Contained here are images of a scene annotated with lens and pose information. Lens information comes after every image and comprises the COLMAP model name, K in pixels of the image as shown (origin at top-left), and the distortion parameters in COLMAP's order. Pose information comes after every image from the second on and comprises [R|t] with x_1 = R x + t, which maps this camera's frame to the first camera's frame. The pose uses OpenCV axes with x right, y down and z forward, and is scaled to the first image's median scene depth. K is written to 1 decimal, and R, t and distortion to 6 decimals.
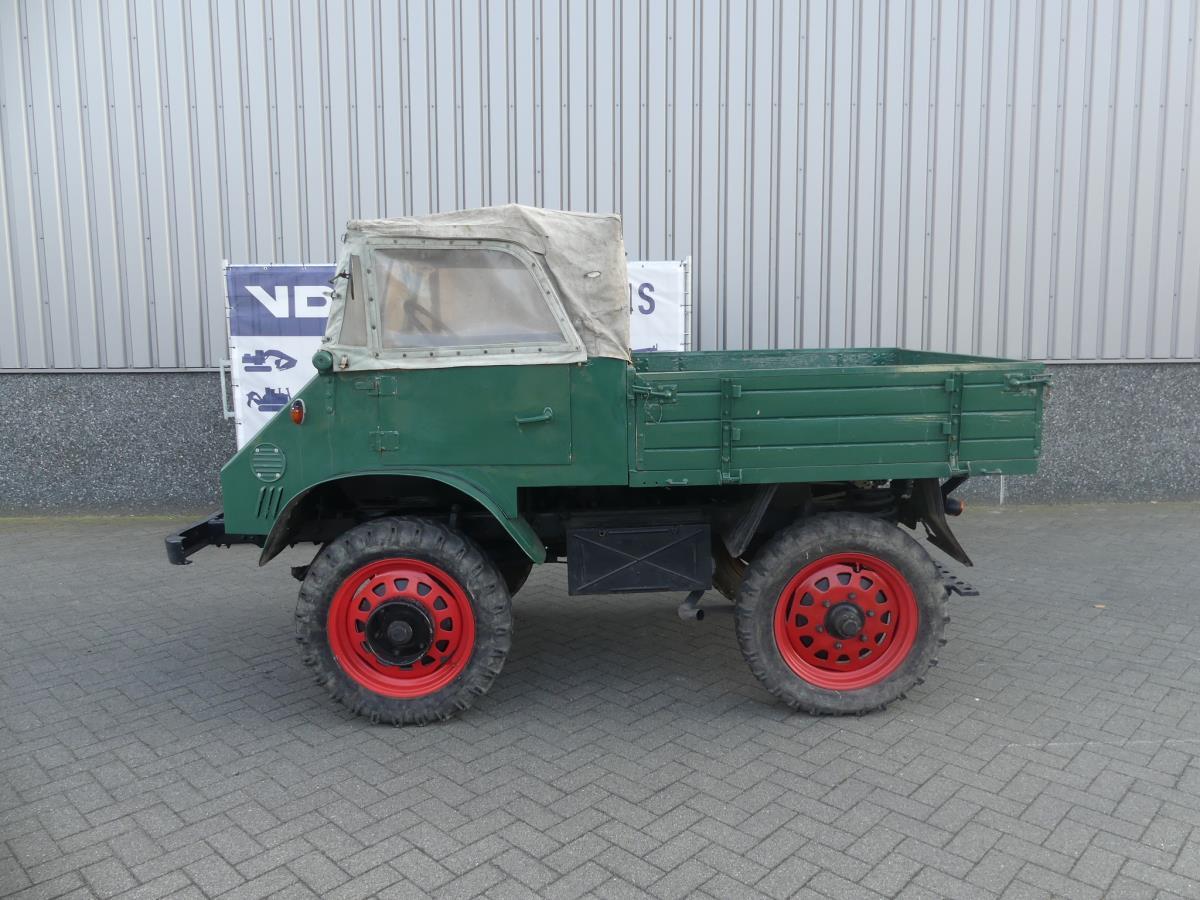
lens RADIAL K [[900.2, 0, 614.6], [0, 900.2, 454.1], [0, 0, 1]] dist [-0.025387, 0.008970]
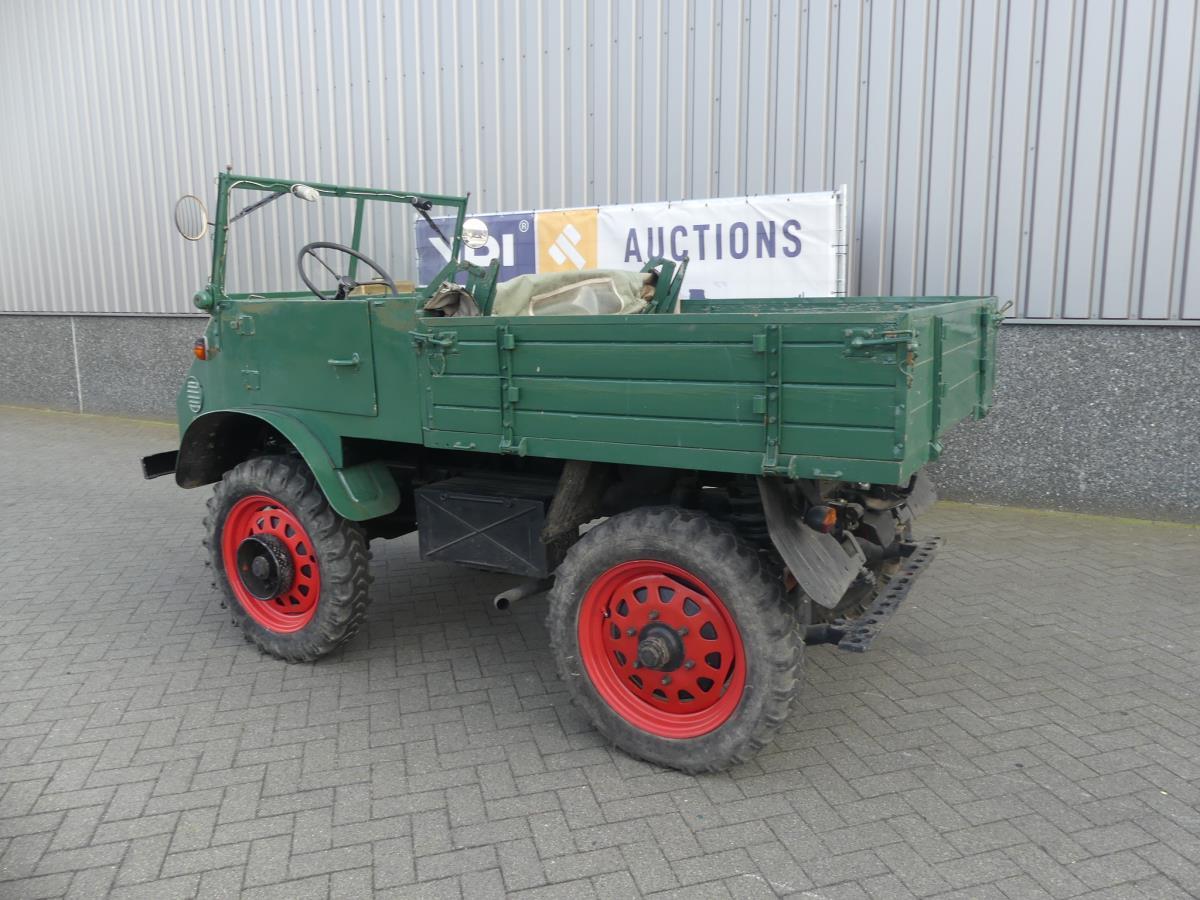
lens RADIAL K [[900.2, 0, 605.1], [0, 900.2, 448.5], [0, 0, 1]] dist [-0.025387, 0.008970]
pose [[0.862639, 0.086414, -0.498384, 0.576191], [-0.067607, 0.996156, 0.055704, -0.020768], [0.501282, -0.014358, 0.865165, 0.323537]]
